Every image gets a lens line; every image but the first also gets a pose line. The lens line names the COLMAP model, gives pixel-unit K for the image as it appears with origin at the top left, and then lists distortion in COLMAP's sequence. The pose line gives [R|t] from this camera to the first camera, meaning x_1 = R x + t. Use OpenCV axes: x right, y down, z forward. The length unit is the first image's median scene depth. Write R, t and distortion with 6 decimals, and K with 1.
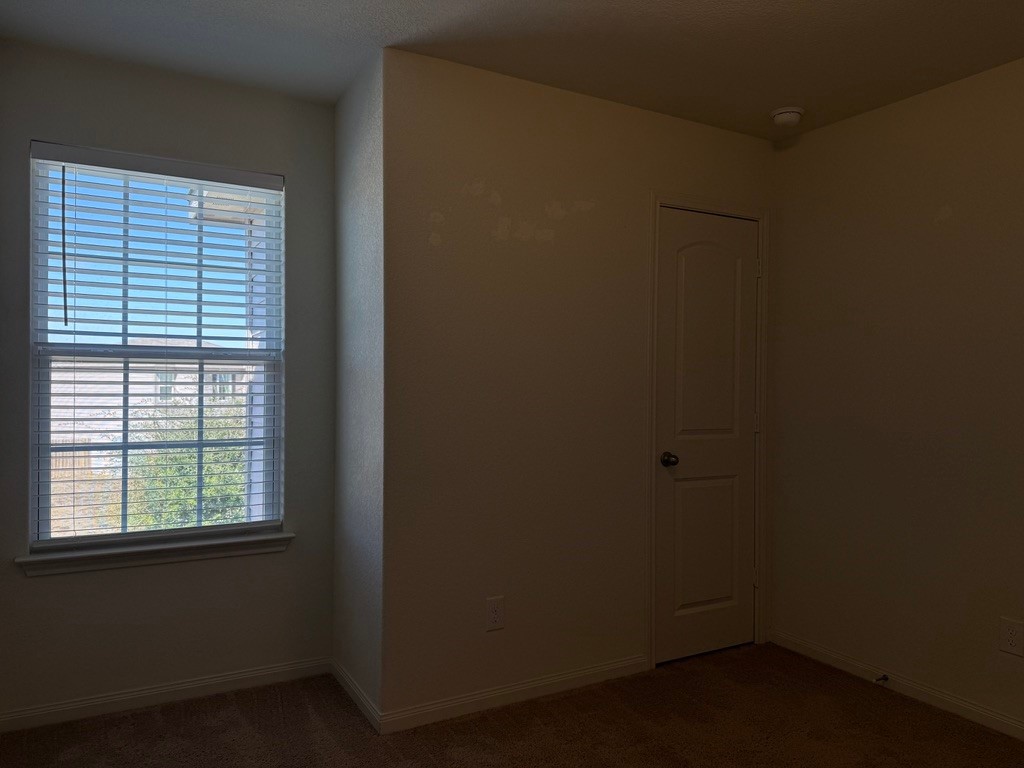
lens RADIAL K [[726.3, 0, 514.2], [0, 726.3, 384.2], [0, 0, 1]] dist [0.039013, -0.058412]
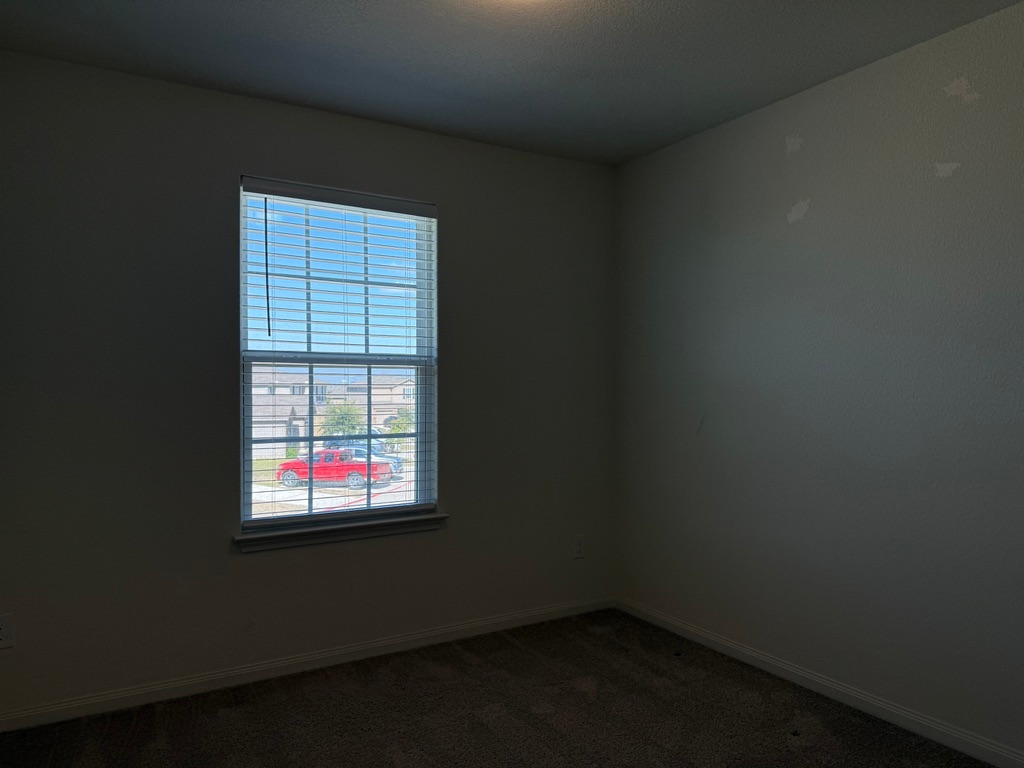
lens RADIAL K [[726.3, 0, 503.6], [0, 726.3, 379.5], [0, 0, 1]] dist [0.039013, -0.058412]
pose [[0.997458, 0.000640, 0.071259, -0.293946], [-0.000217, 0.999982, -0.005943, -0.002547], [-0.071261, 0.005912, 0.997440, -0.161677]]
